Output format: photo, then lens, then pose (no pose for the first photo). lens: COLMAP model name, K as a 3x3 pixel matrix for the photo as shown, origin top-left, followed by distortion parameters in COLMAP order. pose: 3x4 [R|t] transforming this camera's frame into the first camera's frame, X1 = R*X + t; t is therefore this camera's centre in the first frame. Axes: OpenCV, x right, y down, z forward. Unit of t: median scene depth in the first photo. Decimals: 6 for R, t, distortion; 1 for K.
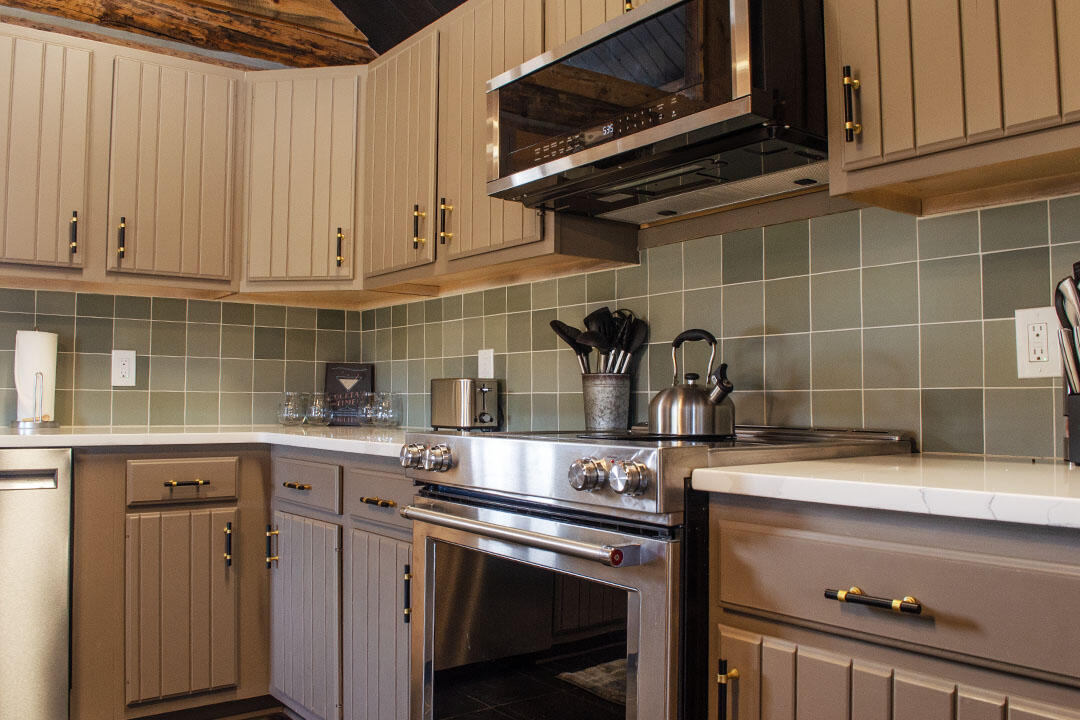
lens RADIAL K [[896.5, 0, 540.0], [0, 896.5, 360.0], [0, 0, 1]] dist [-0.092797, 0.072463]
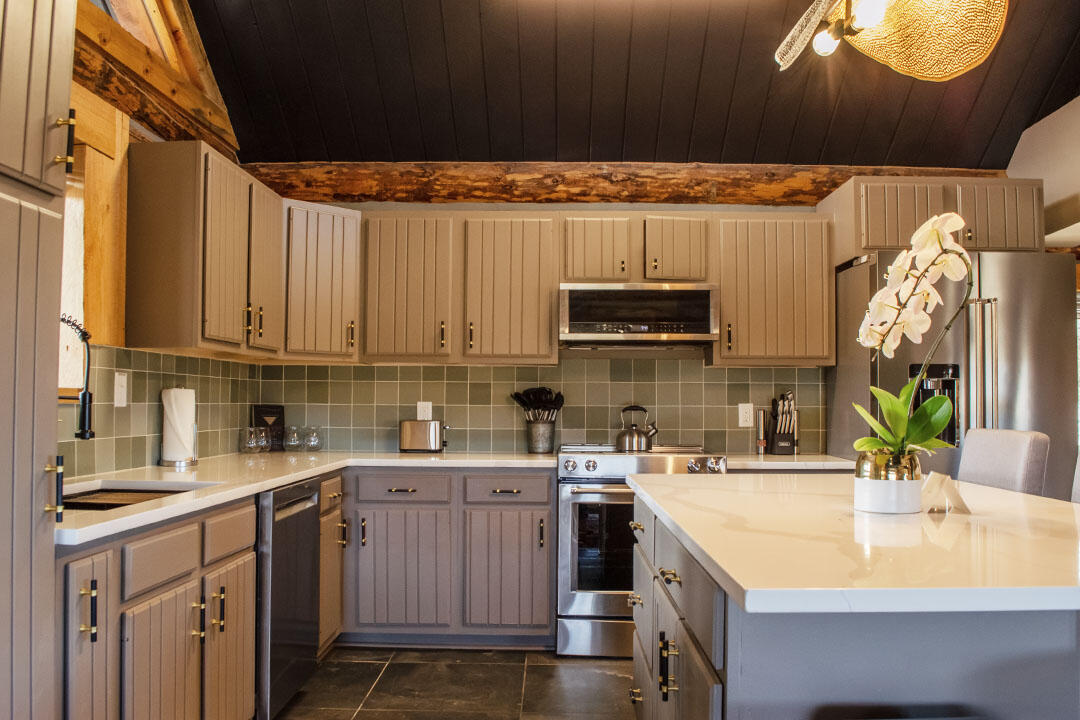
lens RADIAL K [[896.5, 0, 540.0], [0, 896.5, 360.0], [0, 0, 1]] dist [-0.092797, 0.072463]
pose [[0.615180, 0.034015, 0.787652, -1.330557], [-0.040297, 0.999120, -0.011674, -0.084368], [-0.787356, -0.024558, 0.616009, -0.192219]]
